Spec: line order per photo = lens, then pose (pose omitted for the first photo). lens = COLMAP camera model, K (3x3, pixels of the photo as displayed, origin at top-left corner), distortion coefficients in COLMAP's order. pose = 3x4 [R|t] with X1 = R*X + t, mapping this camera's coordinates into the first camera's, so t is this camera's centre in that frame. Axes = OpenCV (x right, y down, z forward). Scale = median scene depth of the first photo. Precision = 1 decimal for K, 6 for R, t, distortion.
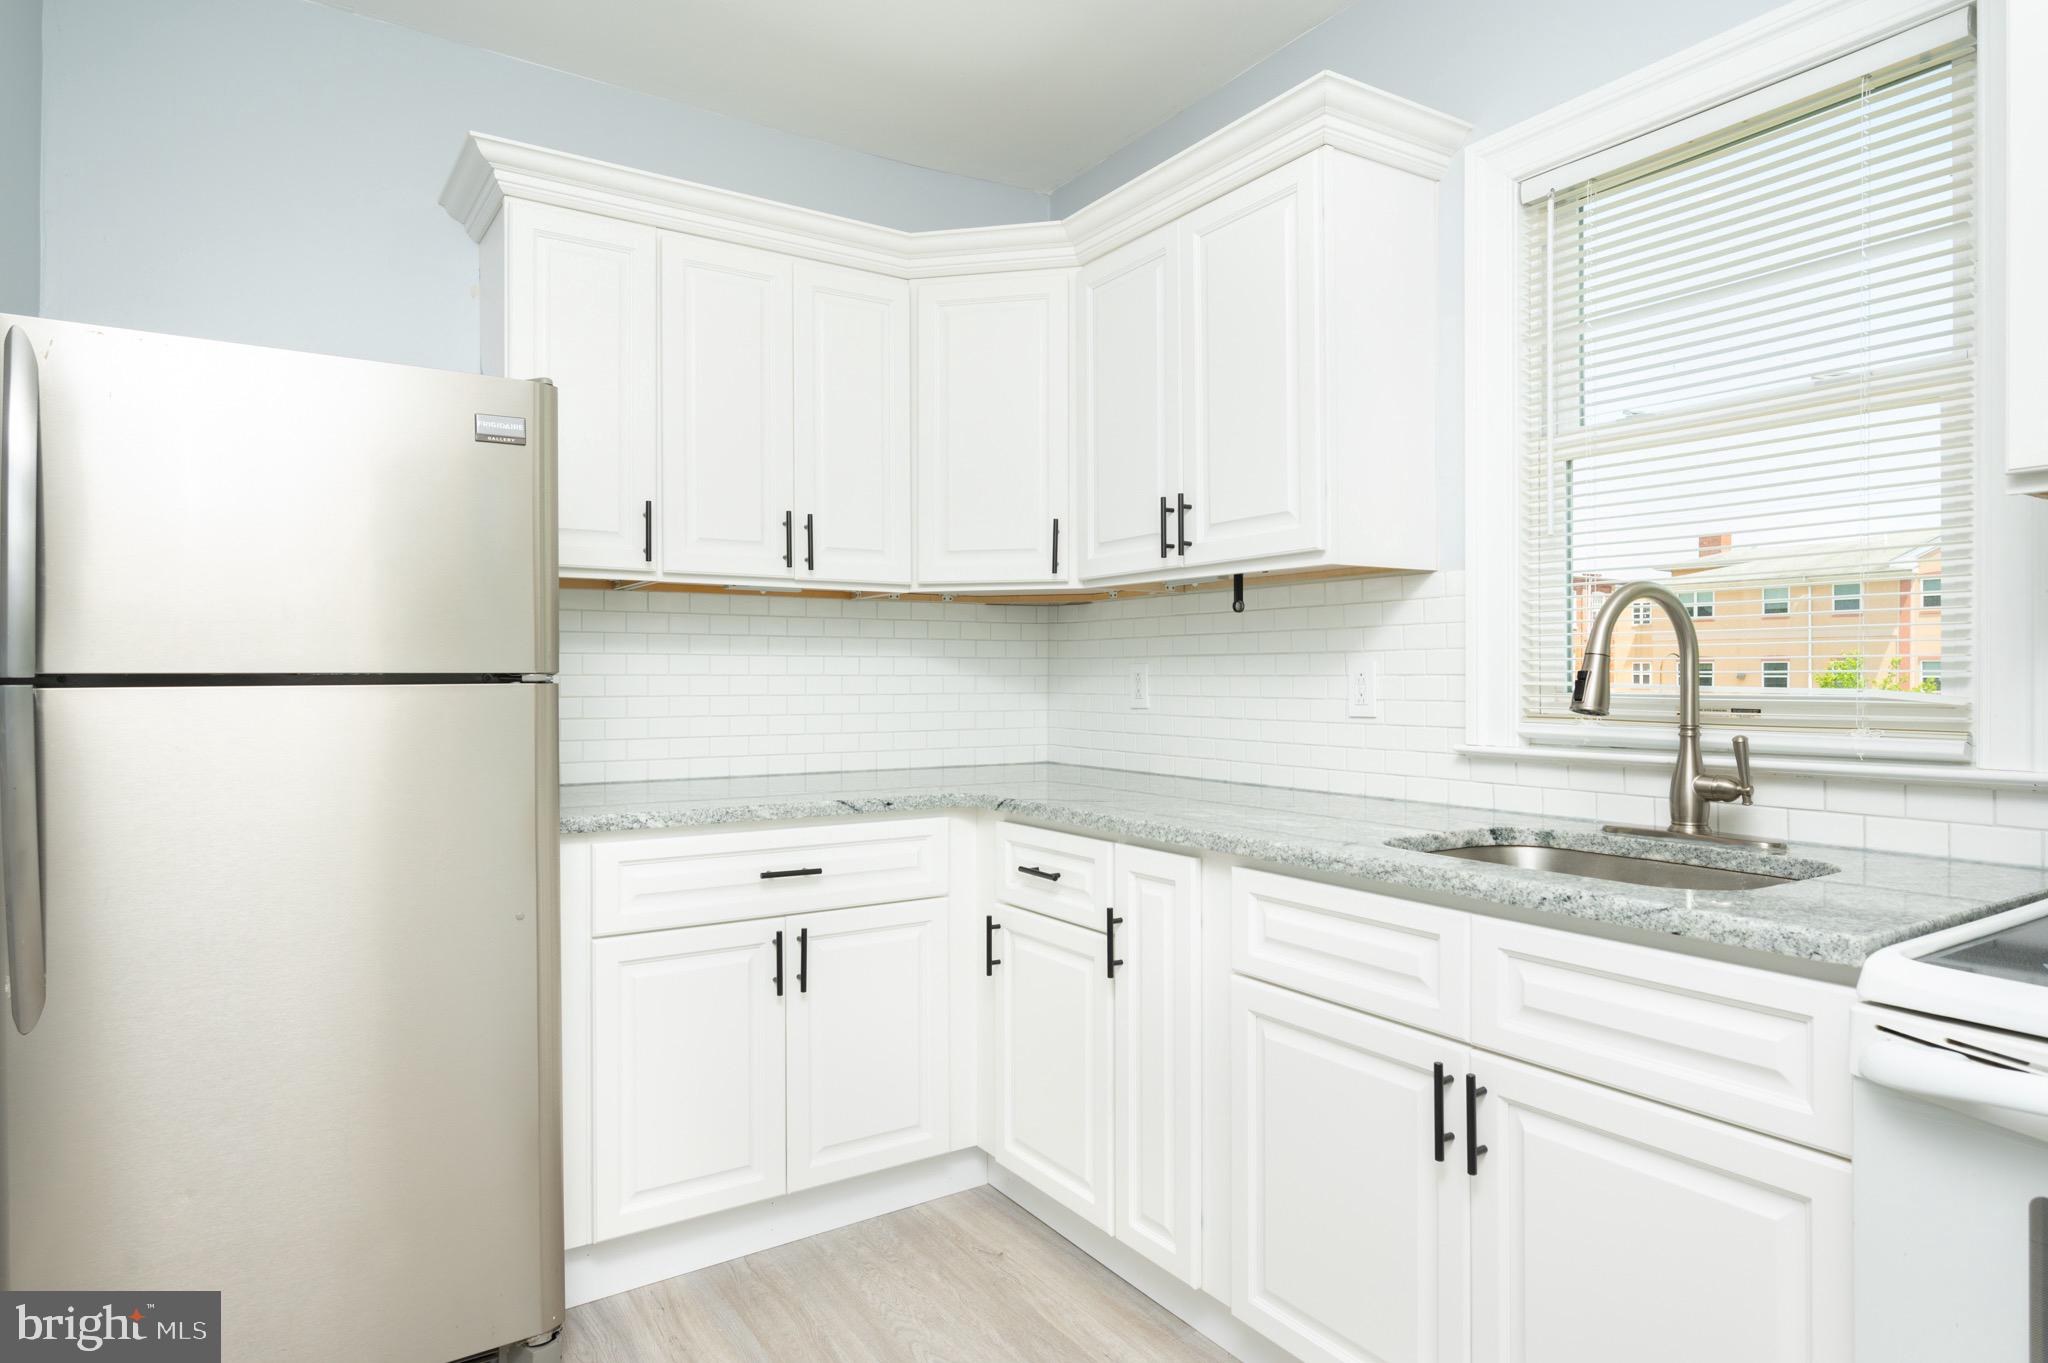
lens RADIAL K [[1185.6, 0, 1015.6], [0, 1185.6, 684.4], [0, 0, 1]] dist [-0.000556, 0.000169]
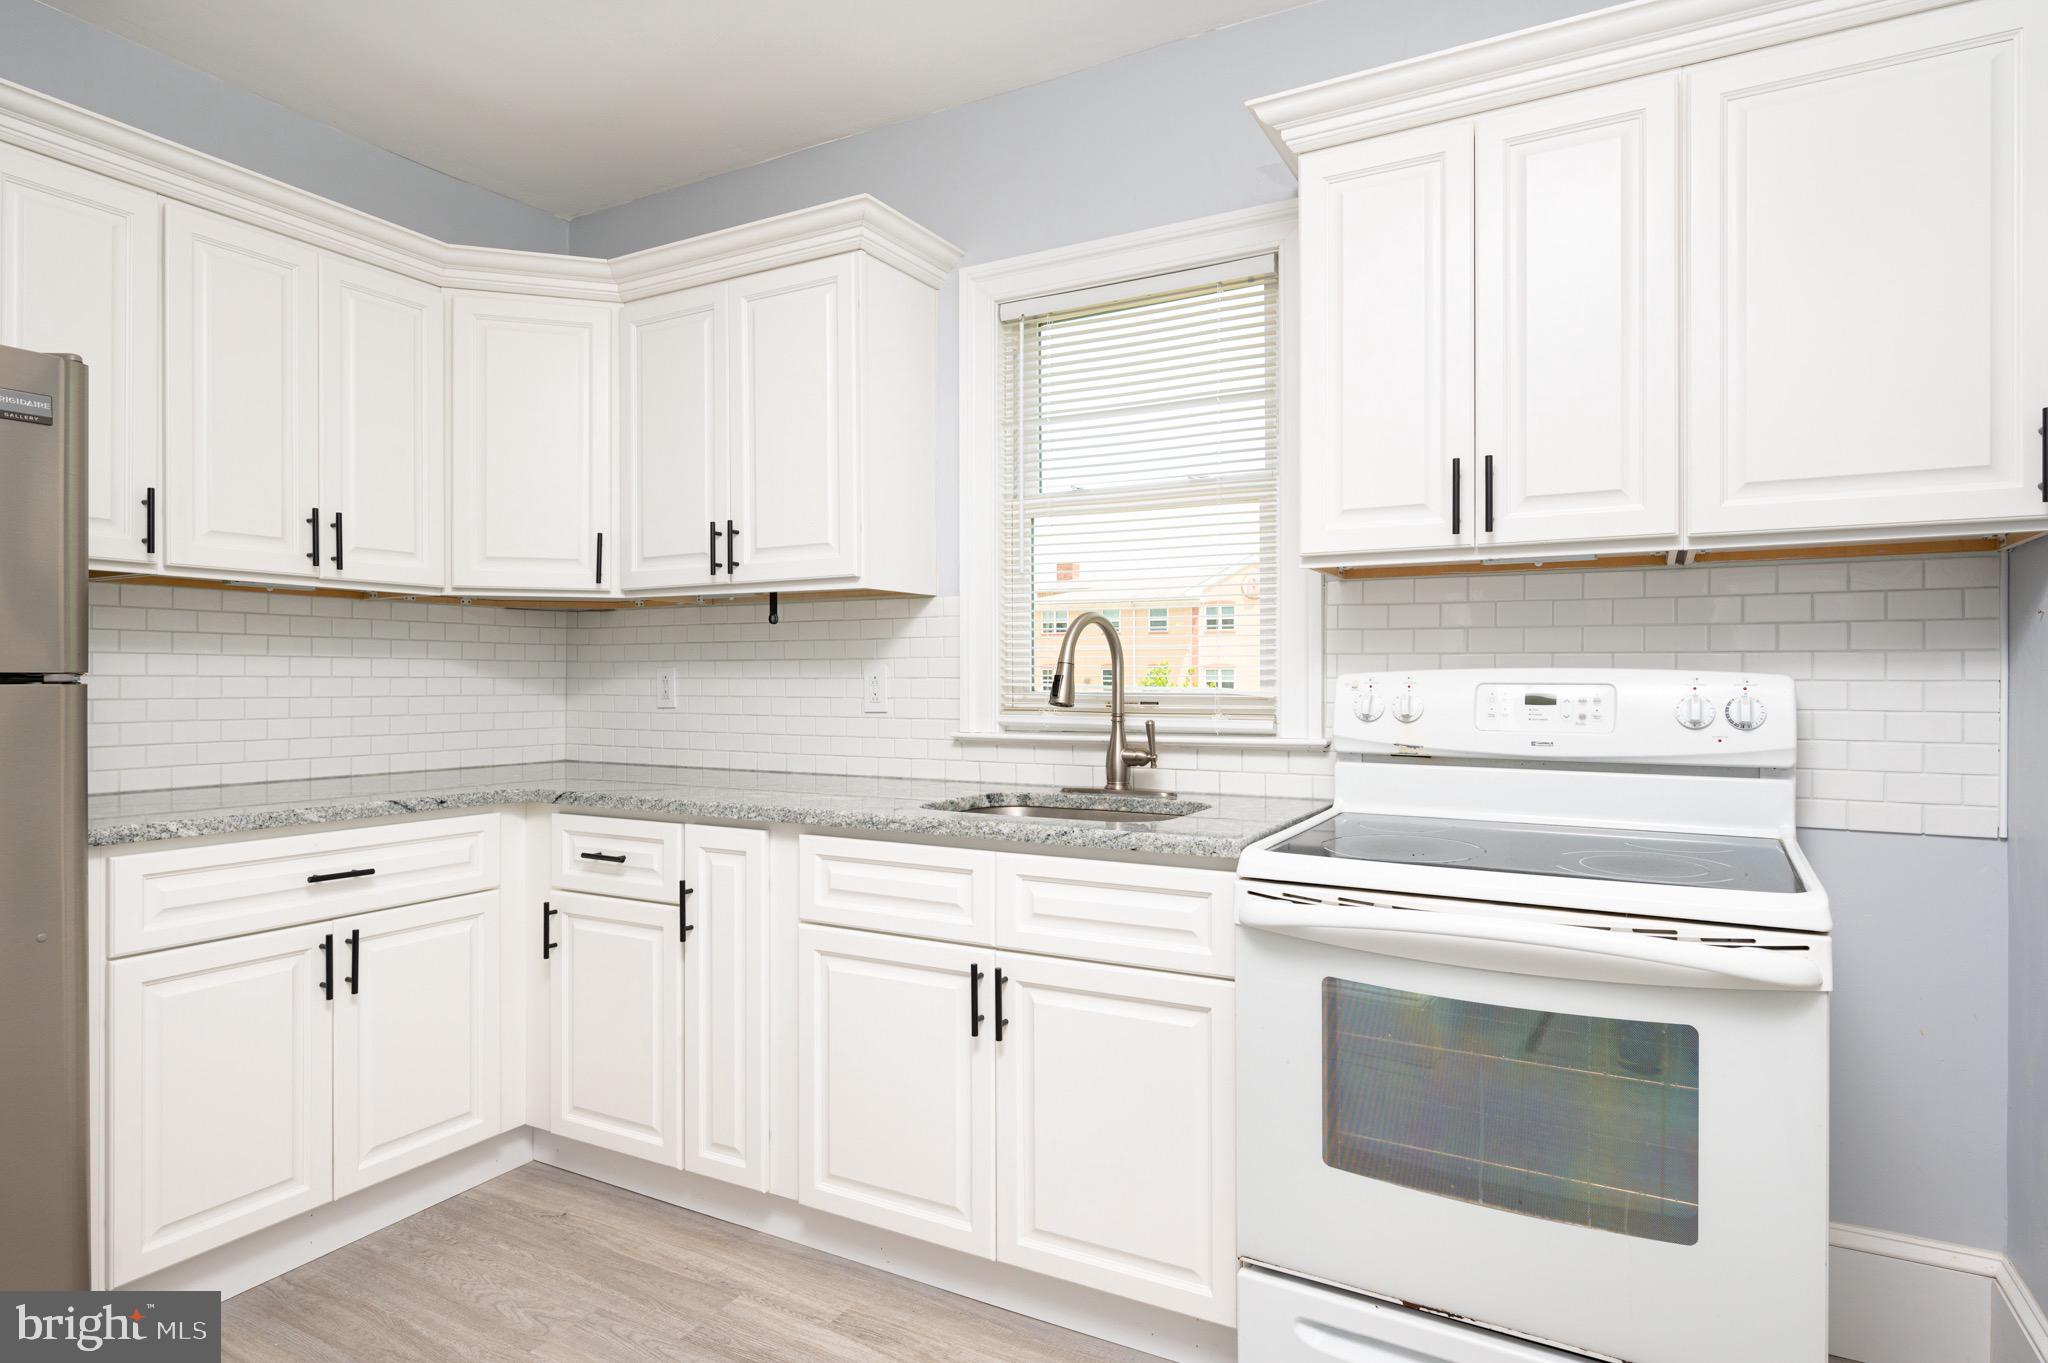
lens RADIAL K [[1138.4, 0, 1024.0], [0, 1138.4, 681.5], [0, 0, 1]] dist [0.003073, 0.000142]
pose [[0.879489, 0.001377, 0.475917, -0.150766], [0.001316, 0.999985, -0.005325, 0.002575], [-0.475917, 0.005309, 0.879474, -0.122471]]
